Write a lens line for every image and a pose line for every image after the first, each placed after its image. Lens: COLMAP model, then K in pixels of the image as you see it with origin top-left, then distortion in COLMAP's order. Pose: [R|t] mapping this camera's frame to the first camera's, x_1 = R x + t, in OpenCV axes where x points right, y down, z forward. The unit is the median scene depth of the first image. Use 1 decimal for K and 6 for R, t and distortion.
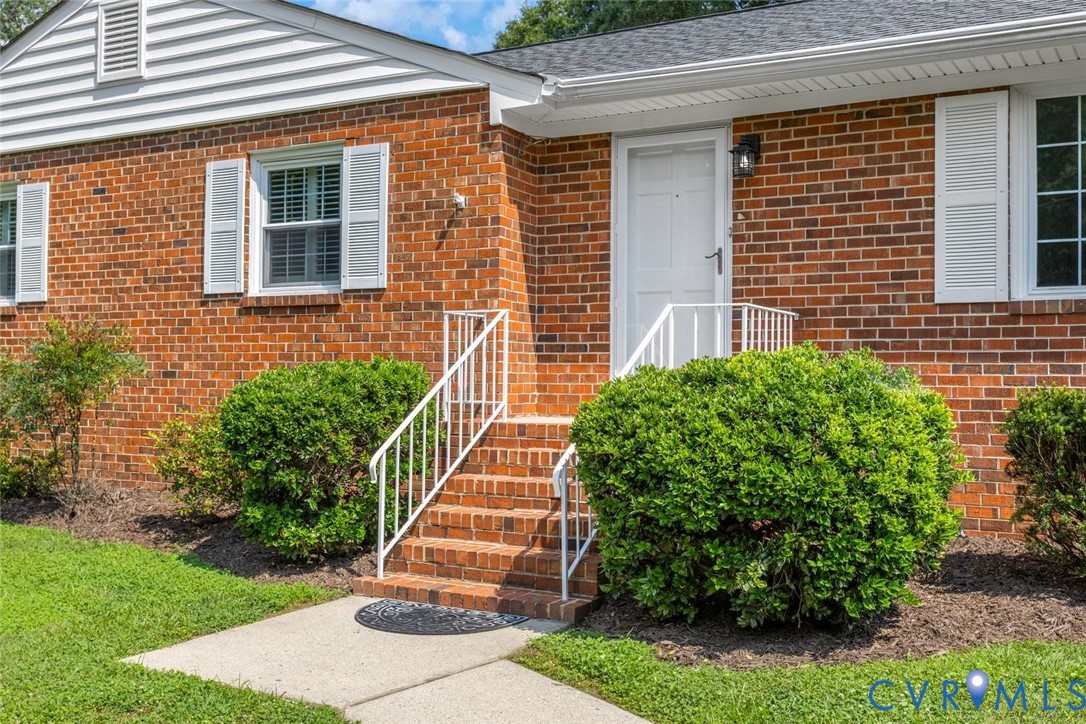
lens RADIAL K [[1170.1, 0, 541.2], [0, 1170.1, 362.8], [0, 0, 1]] dist [0.005320, 0.000000]
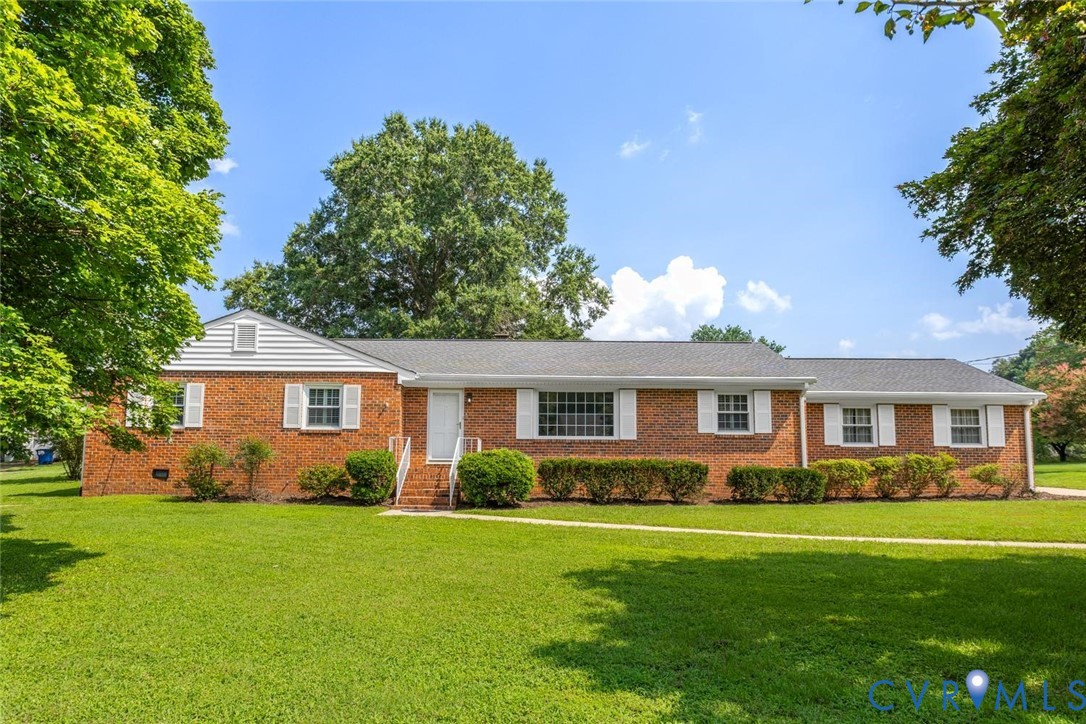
lens RADIAL K [[721.5, 0, 545.1], [0, 721.5, 369.1], [0, 0, 1]] dist [0.002617, 0.000452]
pose [[0.860395, 0.075255, 0.504042, -0.705483], [-0.009141, 0.991157, -0.132380, 0.032875], [-0.509546, 0.109292, 0.853474, -1.003509]]
